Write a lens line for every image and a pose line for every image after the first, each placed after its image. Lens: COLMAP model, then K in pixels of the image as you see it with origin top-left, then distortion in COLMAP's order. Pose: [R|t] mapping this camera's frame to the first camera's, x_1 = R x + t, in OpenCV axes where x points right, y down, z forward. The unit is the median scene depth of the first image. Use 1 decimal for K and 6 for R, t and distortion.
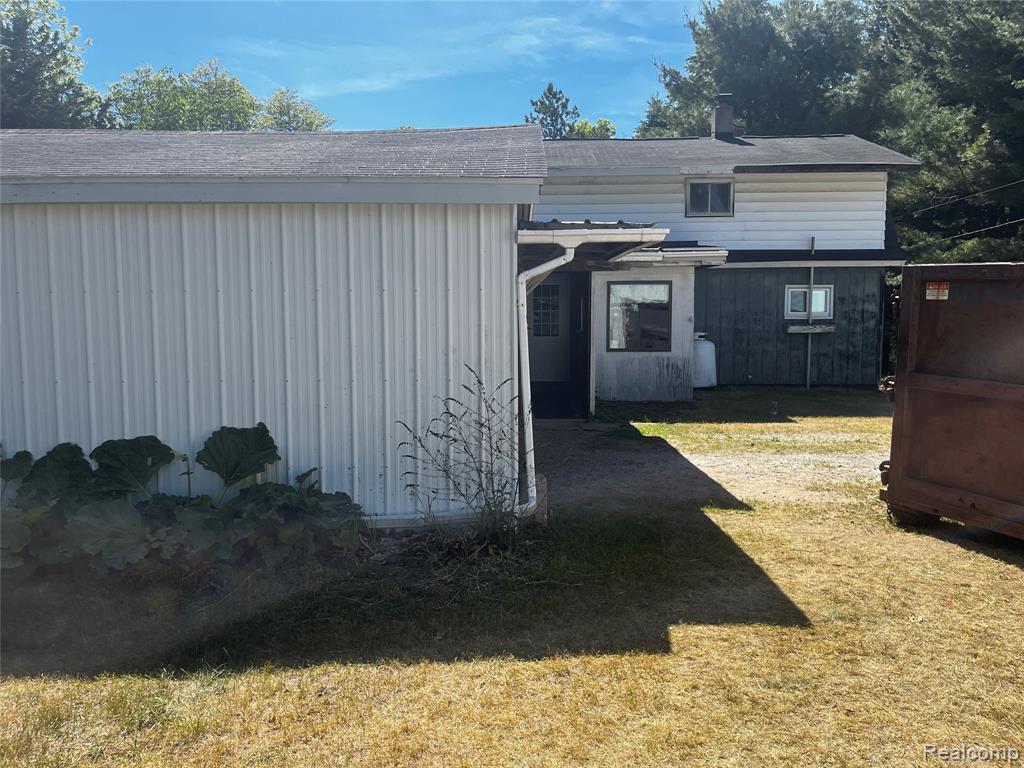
lens RADIAL K [[769.5, 0, 518.6], [0, 769.5, 381.3], [0, 0, 1]] dist [0.053313, -0.089936]
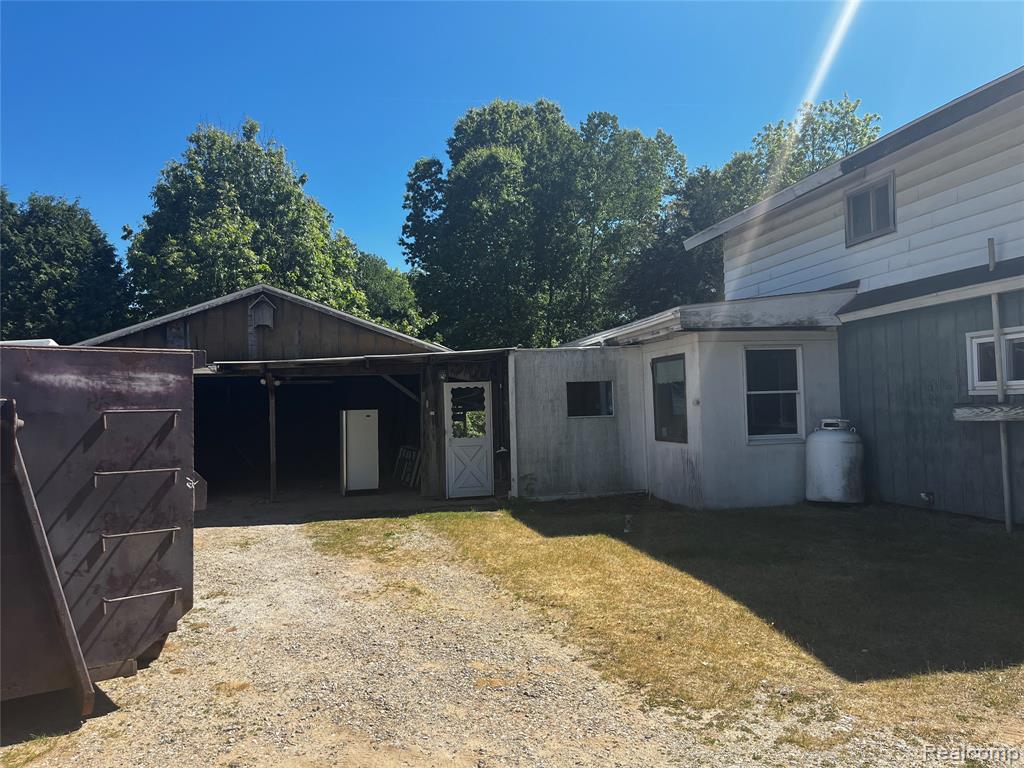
lens RADIAL K [[769.5, 0, 518.6], [0, 769.5, 381.3], [0, 0, 1]] dist [0.053313, -0.089936]
pose [[0.228553, -0.038195, -0.972782, 1.018619], [-0.054284, 0.997175, -0.051907, -0.057044], [0.972017, 0.064670, 0.225834, 0.725960]]
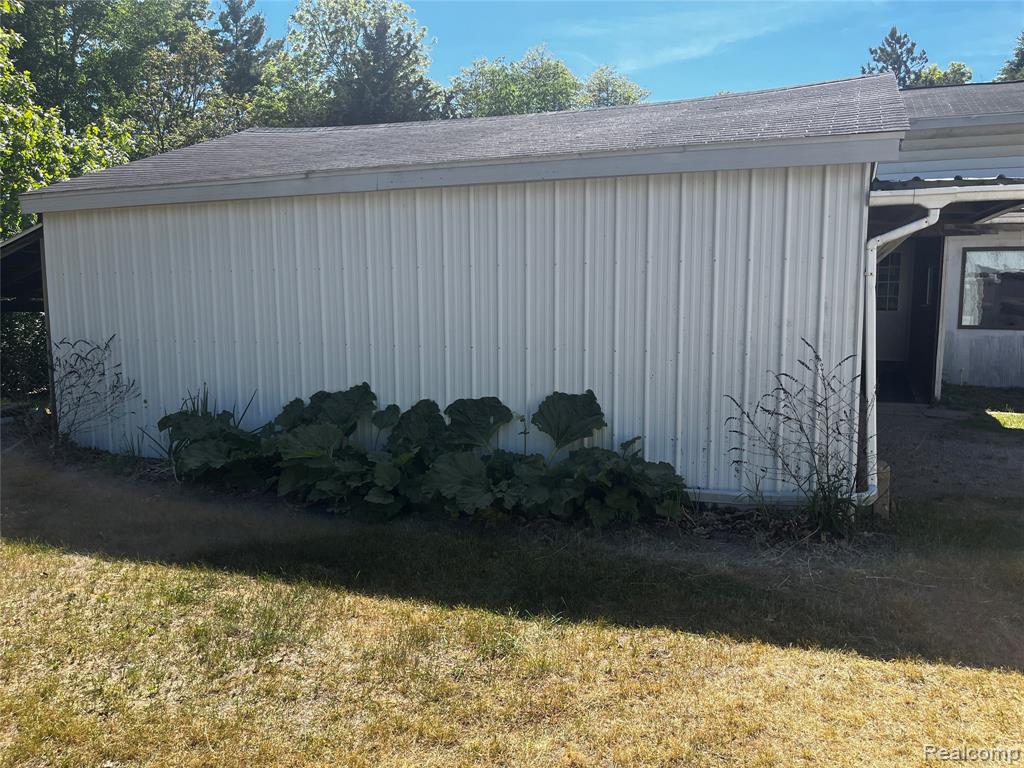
lens RADIAL K [[770.2, 0, 512.0], [0, 770.2, 384.0], [0, 0, 1]] dist [0.047754, -0.082336]
pose [[0.928988, 0.044324, -0.367447, -0.047985], [-0.031198, 0.998648, 0.041588, 0.005497], [0.368794, -0.027171, 0.929114, -0.008413]]
